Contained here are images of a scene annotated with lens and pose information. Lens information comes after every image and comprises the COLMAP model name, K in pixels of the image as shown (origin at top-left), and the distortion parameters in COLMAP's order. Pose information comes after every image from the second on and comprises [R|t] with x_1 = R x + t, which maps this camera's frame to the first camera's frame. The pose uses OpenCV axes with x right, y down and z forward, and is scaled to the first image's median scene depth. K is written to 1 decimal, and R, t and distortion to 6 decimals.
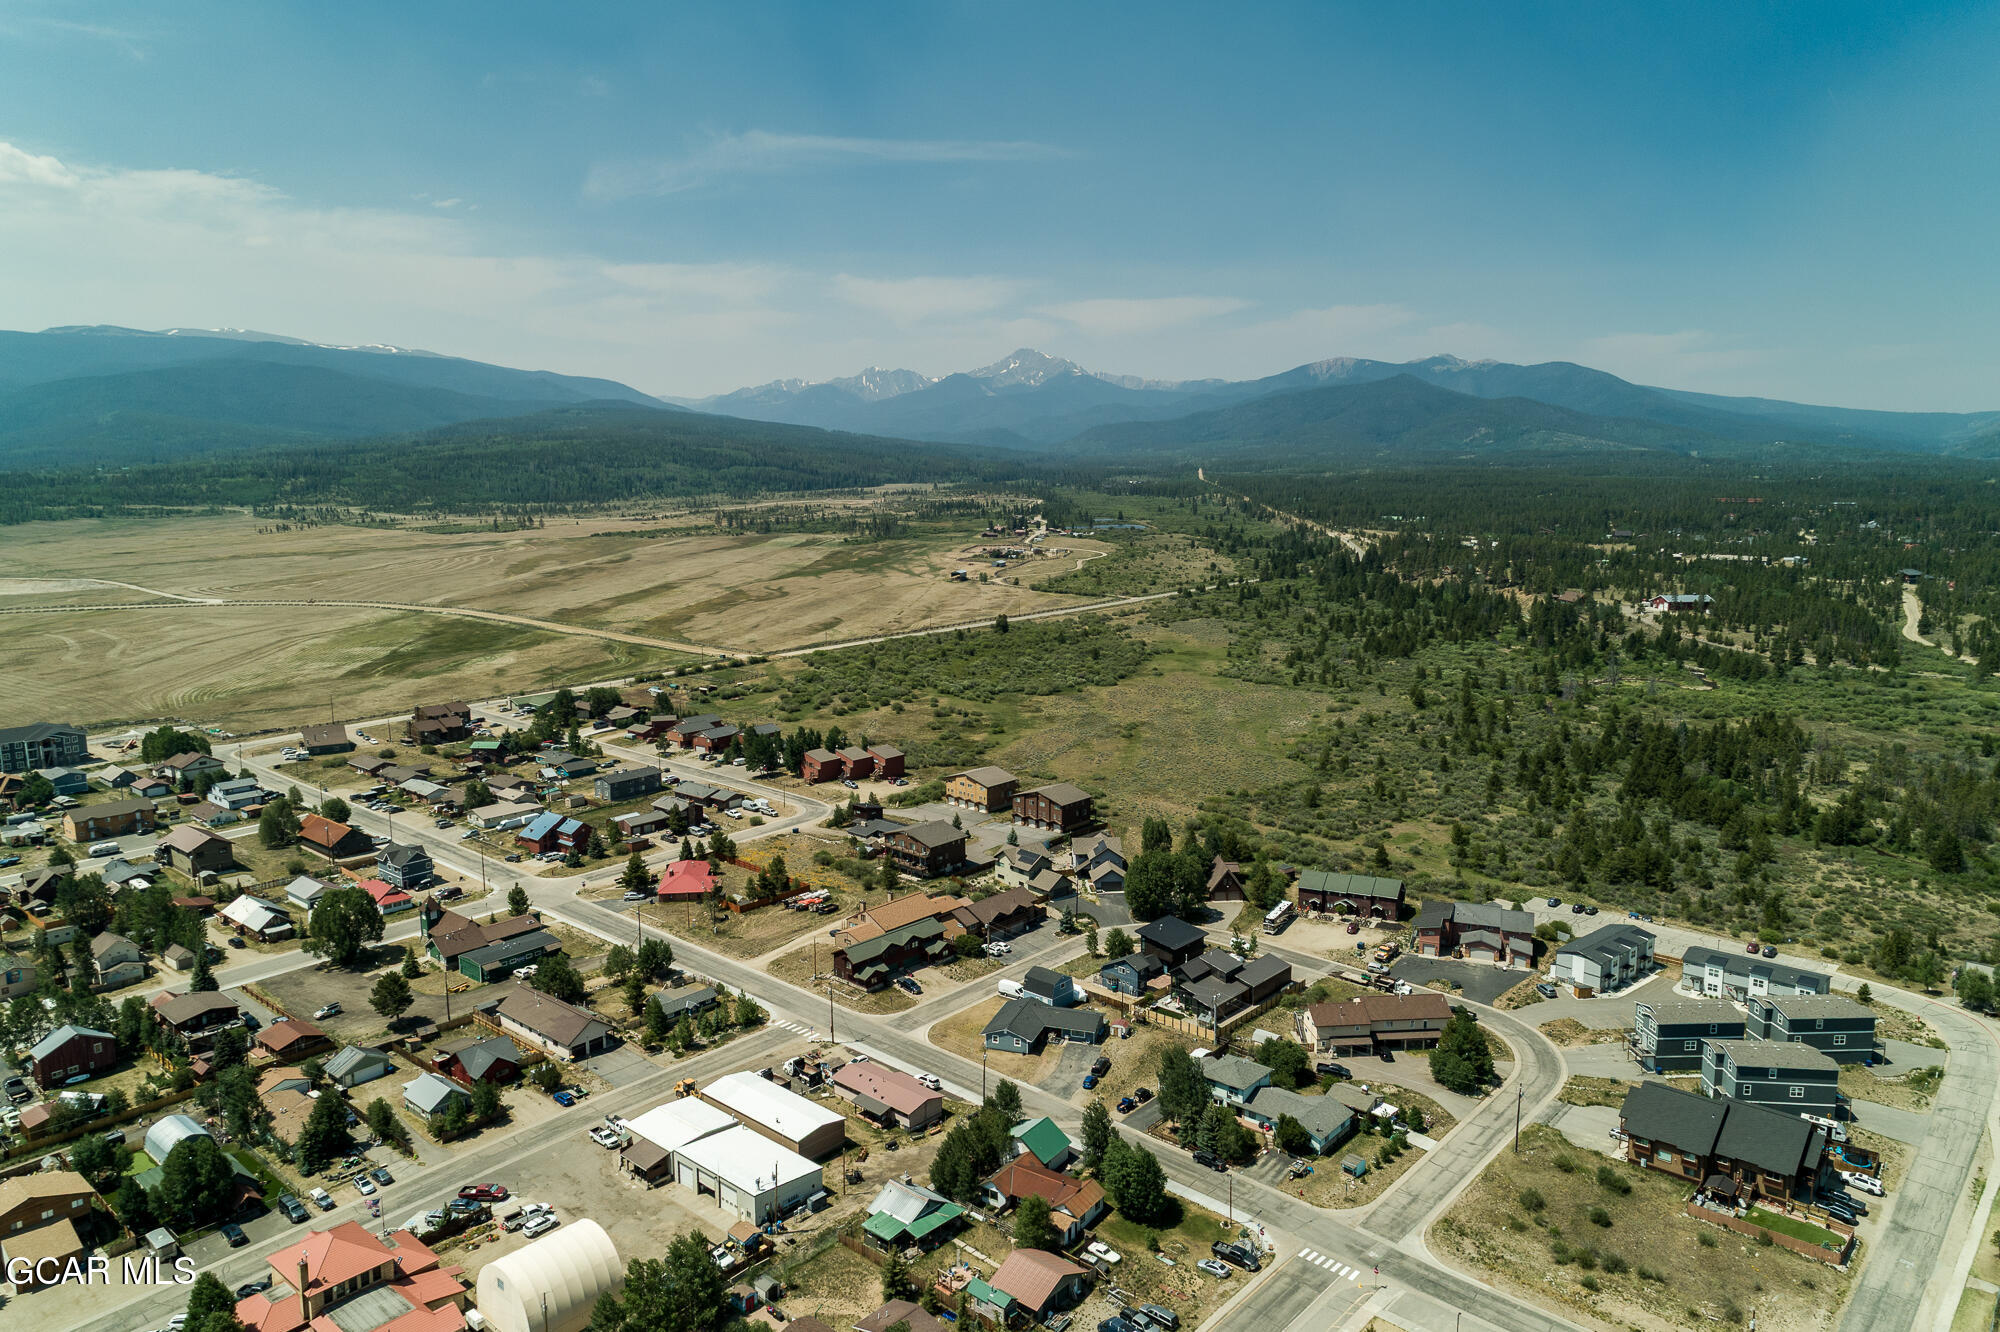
lens RADIAL K [[1338.3, 0, 1005.5], [0, 1338.3, 669.8], [0, 0, 1]] dist [0.026440, 0.010381]
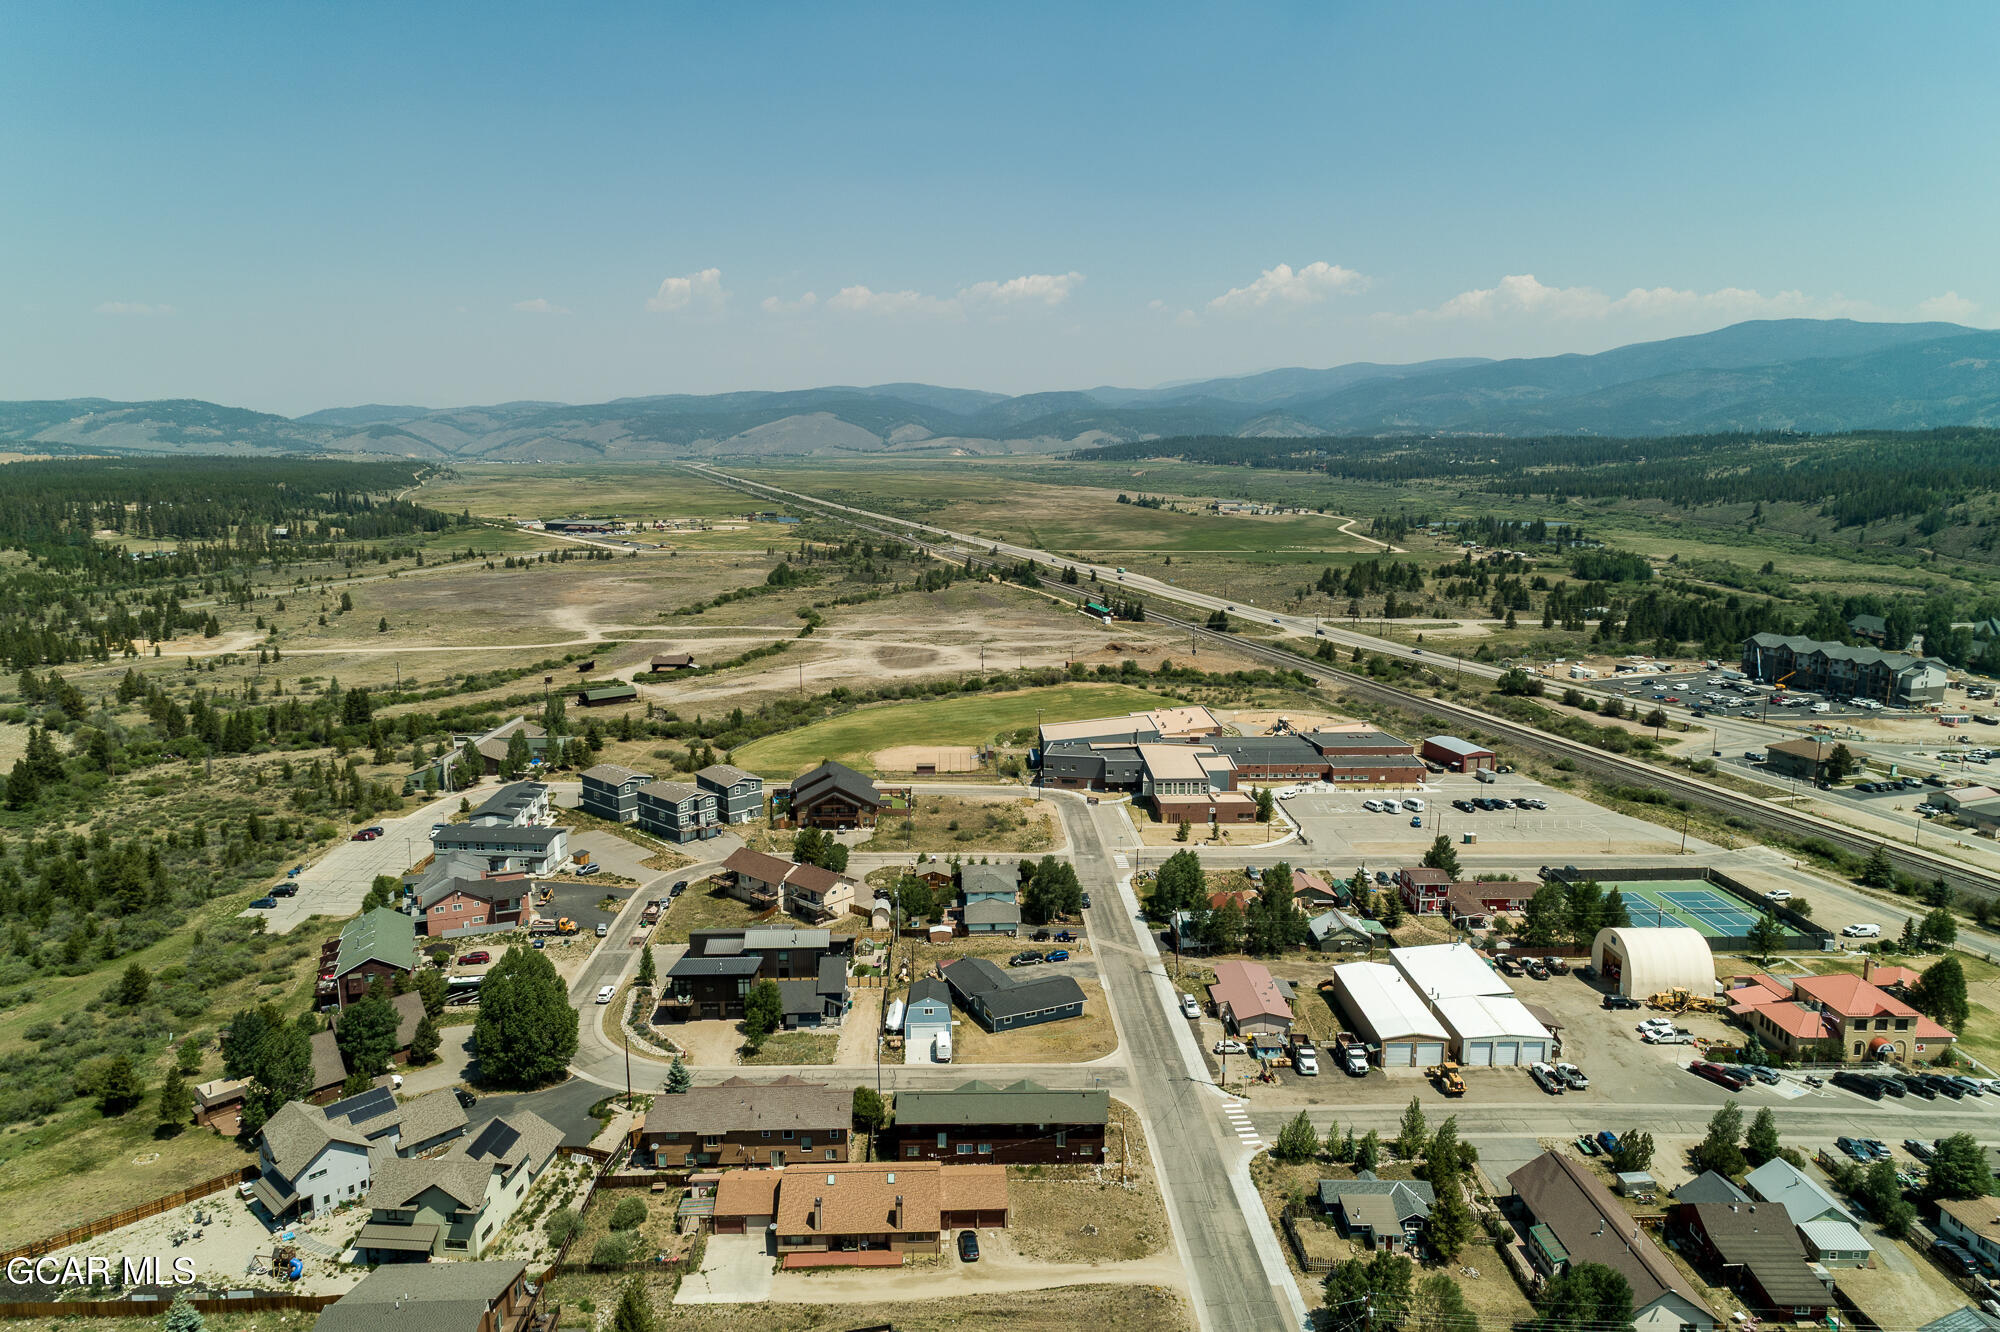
lens RADIAL K [[1338.3, 0, 994.3], [0, 1338.3, 678.5], [0, 0, 1]] dist [0.026440, 0.010381]
pose [[-0.682724, -0.134419, 0.718205, -0.401969], [0.121041, 0.948546, 0.292592, -0.121423], [-0.720581, 0.286692, -0.631325, 1.107528]]
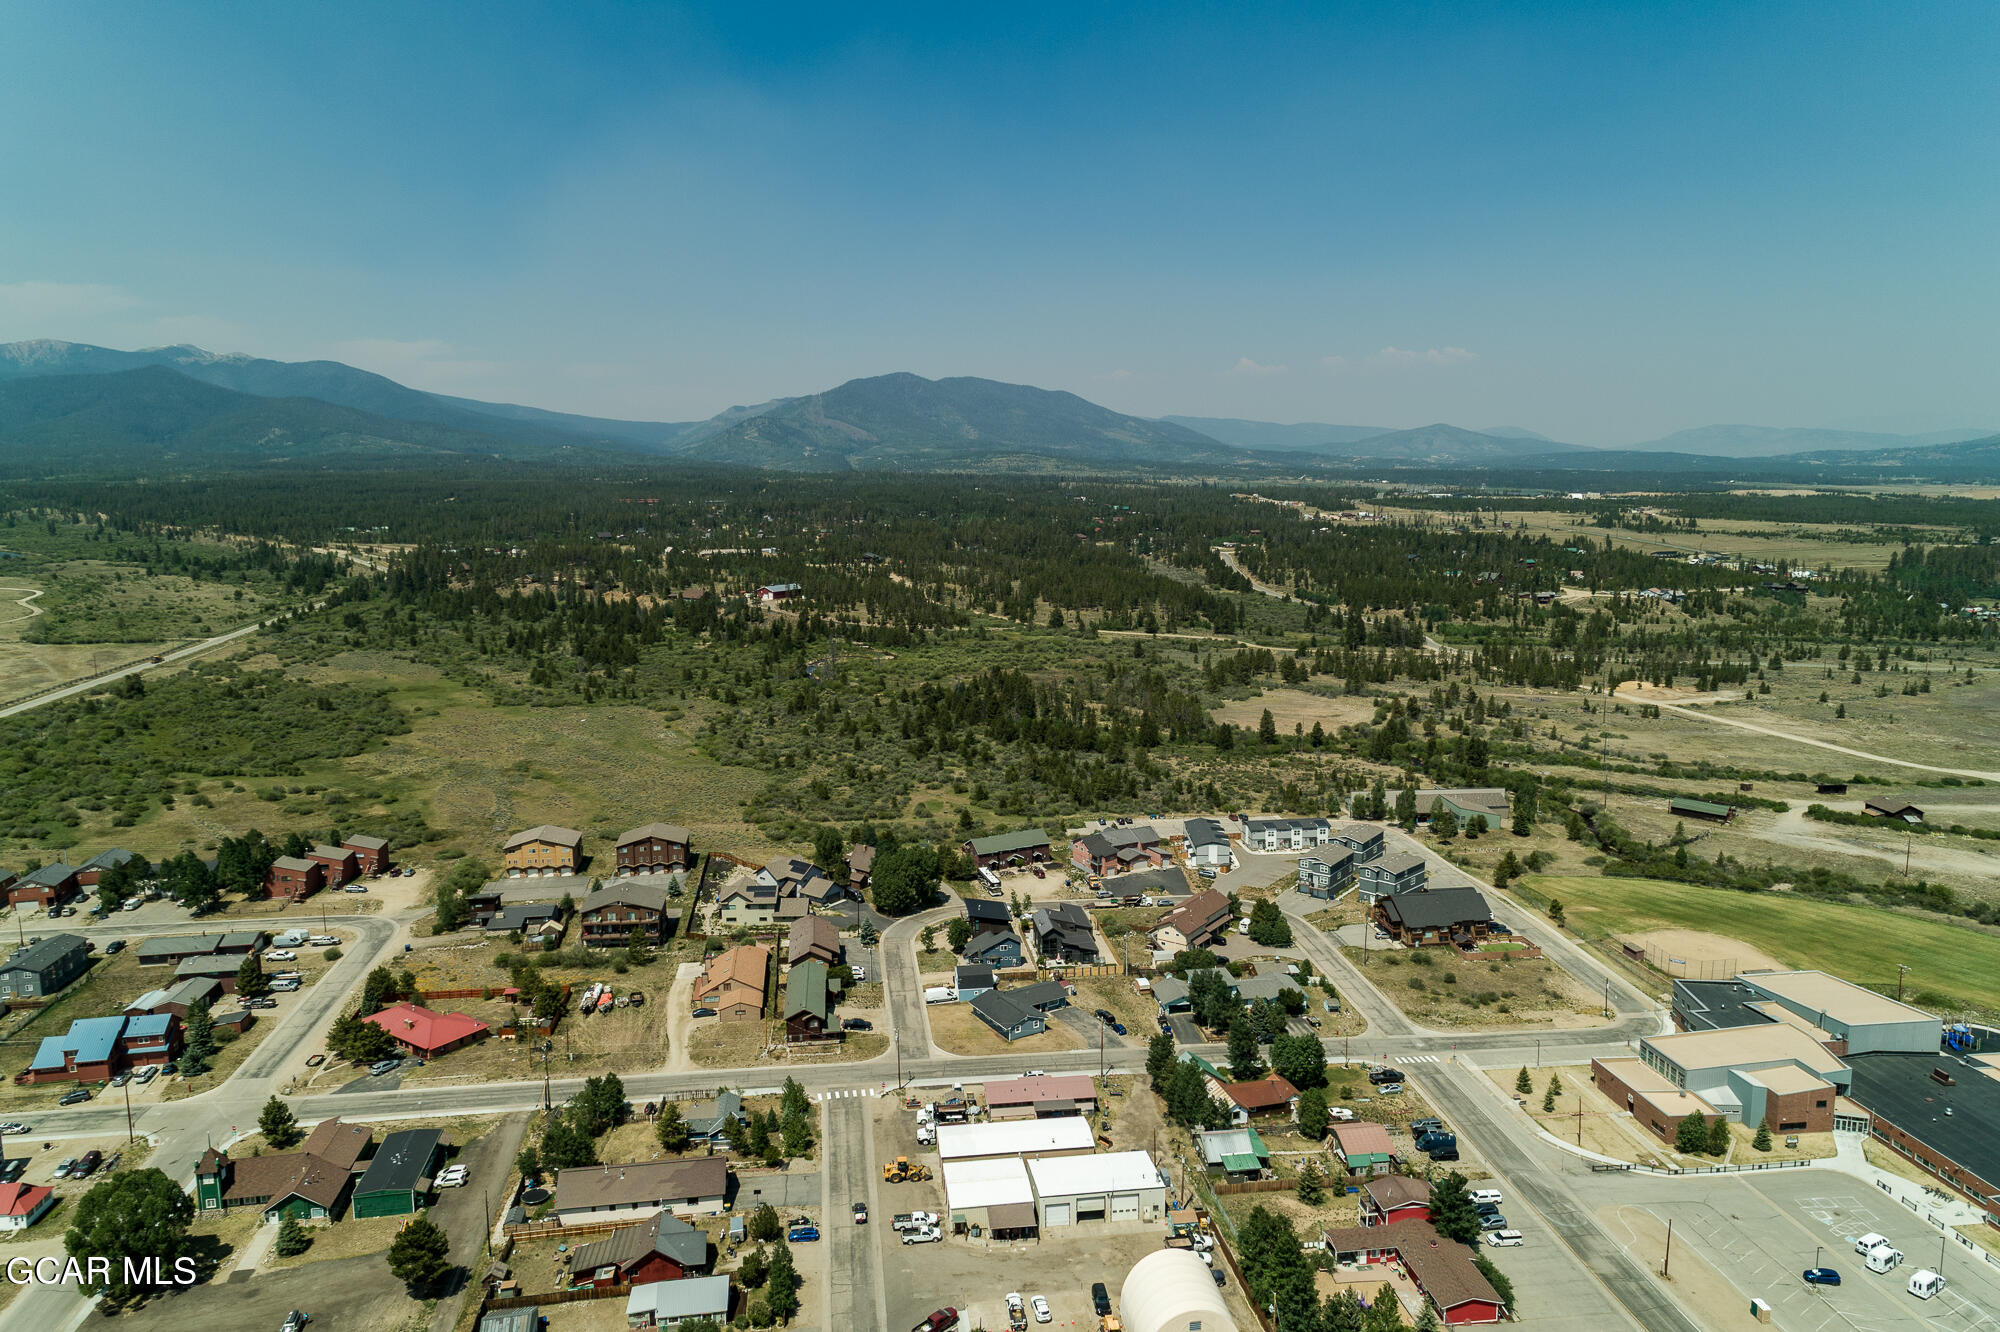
lens RADIAL K [[1338.3, 0, 1002.6], [0, 1338.3, 662.1], [0, 0, 1]] dist [0.026440, 0.010381]
pose [[0.651228, -0.120398, 0.749271, -0.580201], [0.125211, 0.990850, 0.050390, -0.054199], [-0.748482, 0.061002, 0.660344, 0.202854]]
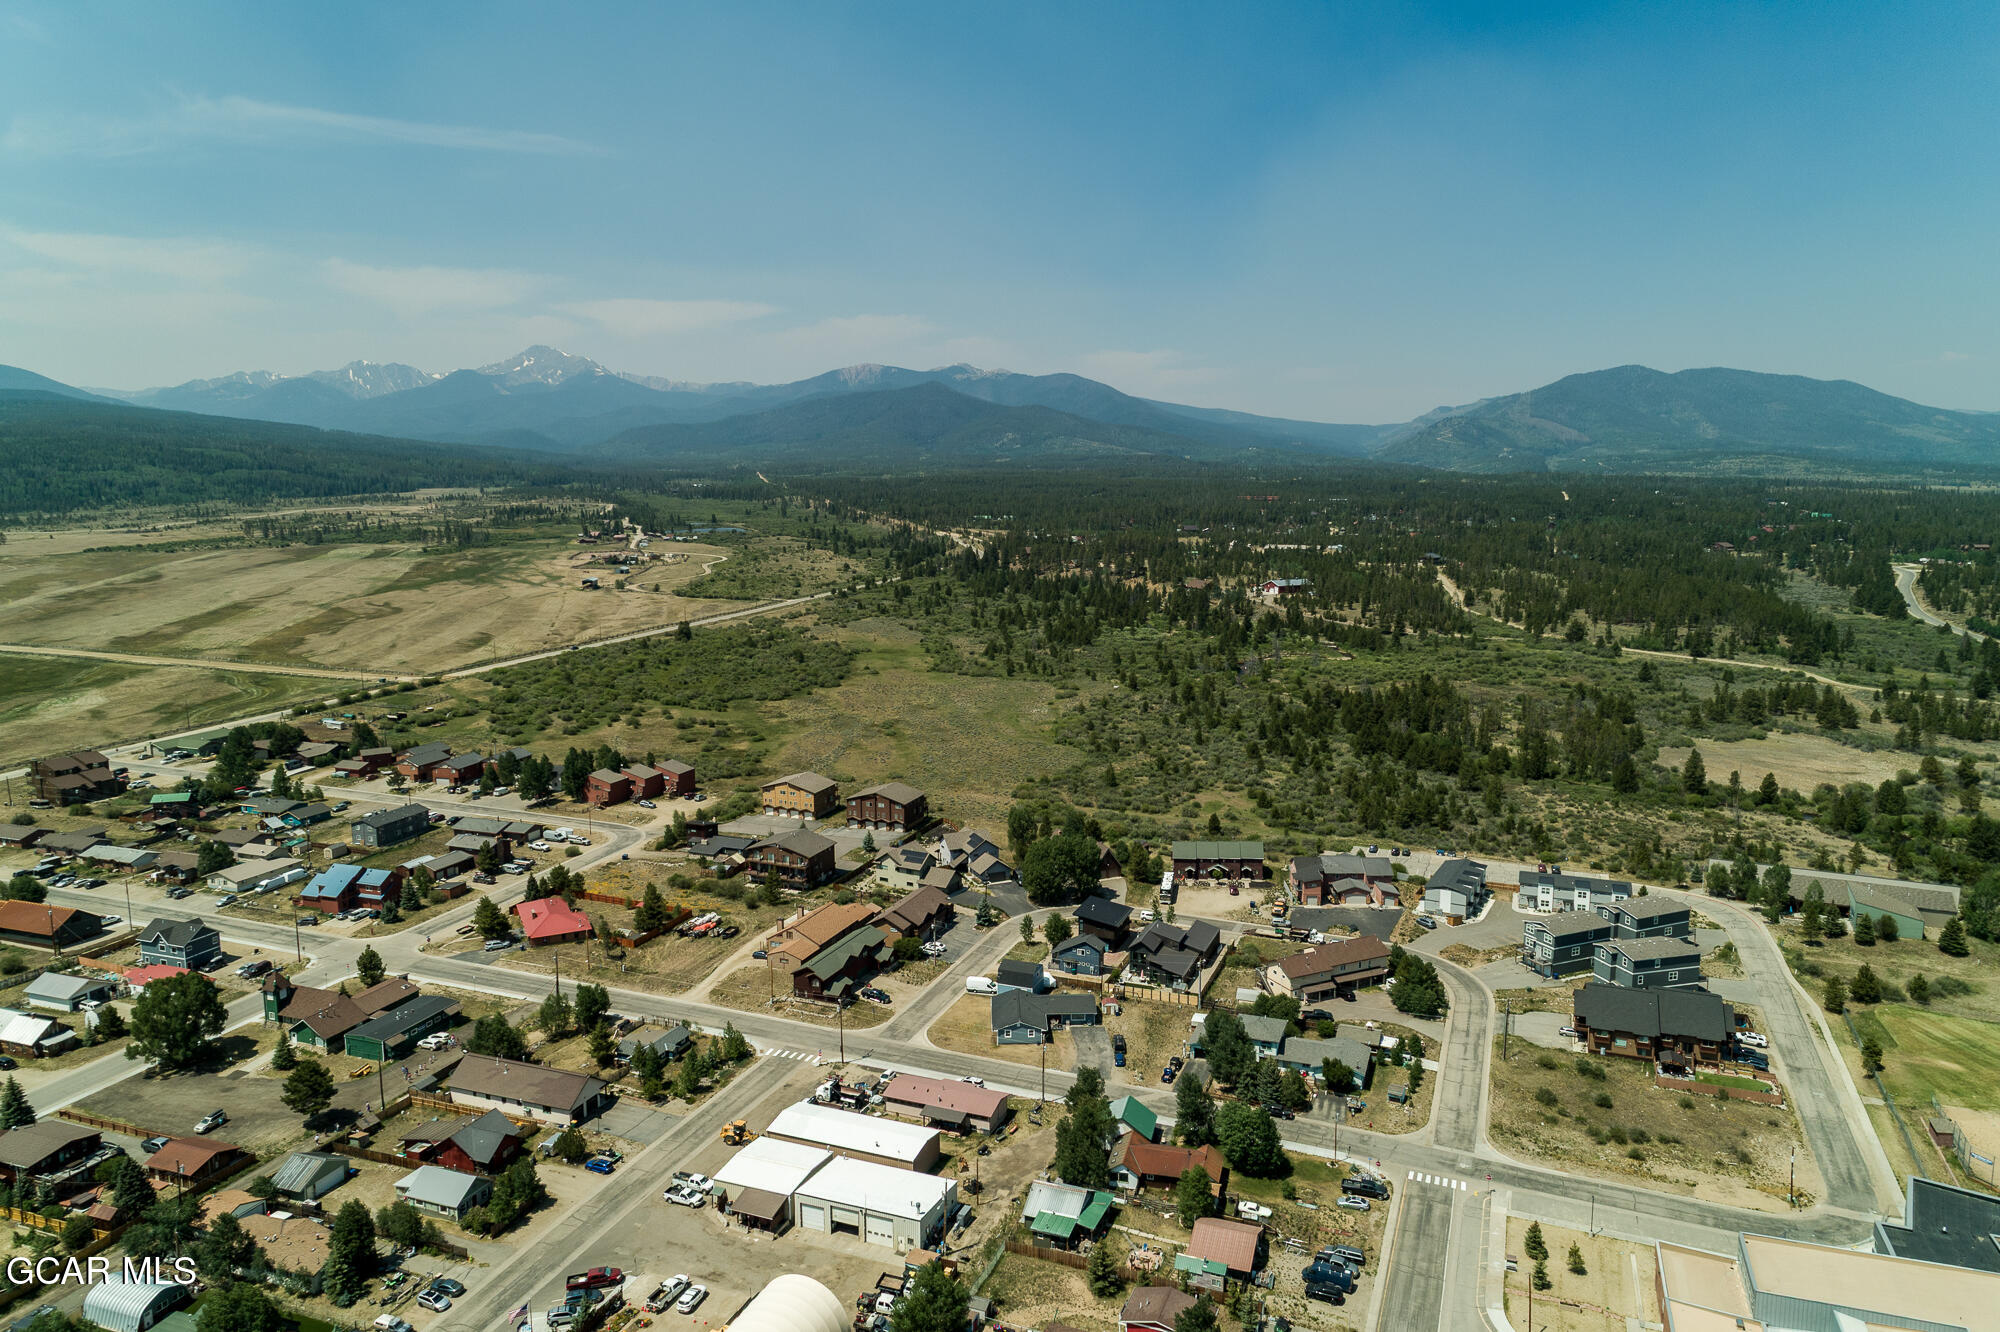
lens RADIAL K [[1338.3, 0, 1005.0], [0, 1338.3, 658.8], [0, 0, 1]] dist [0.026440, 0.010381]
pose [[0.940288, -0.051144, 0.336516, -0.242861], [0.054708, 0.998502, -0.001113, -0.001383], [-0.335955, 0.019457, 0.941677, 0.041163]]
